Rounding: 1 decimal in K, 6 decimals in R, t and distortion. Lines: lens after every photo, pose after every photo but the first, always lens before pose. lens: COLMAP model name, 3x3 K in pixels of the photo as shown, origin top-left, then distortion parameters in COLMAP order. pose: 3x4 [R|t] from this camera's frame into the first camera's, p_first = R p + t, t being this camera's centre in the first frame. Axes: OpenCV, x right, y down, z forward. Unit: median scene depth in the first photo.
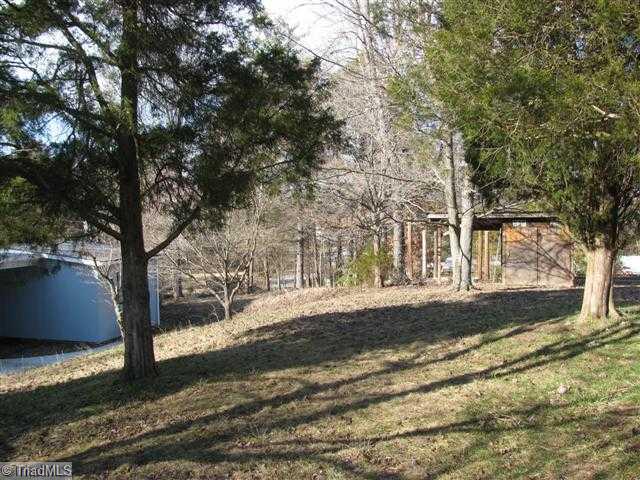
lens RADIAL K [[662.1, 0, 320.0], [0, 662.1, 240.0], [0, 0, 1]] dist [-0.236689, 0.295920]
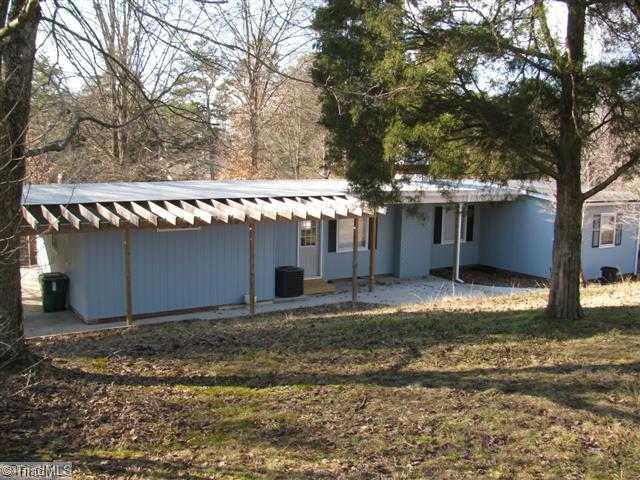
lens RADIAL K [[662.1, 0, 320.0], [0, 662.1, 240.0], [0, 0, 1]] dist [-0.236689, 0.295920]
pose [[0.720922, 0.117439, -0.682994, 0.134147], [-0.054745, 0.992108, 0.112805, 0.001826], [0.690851, -0.043933, 0.721661, 0.029679]]
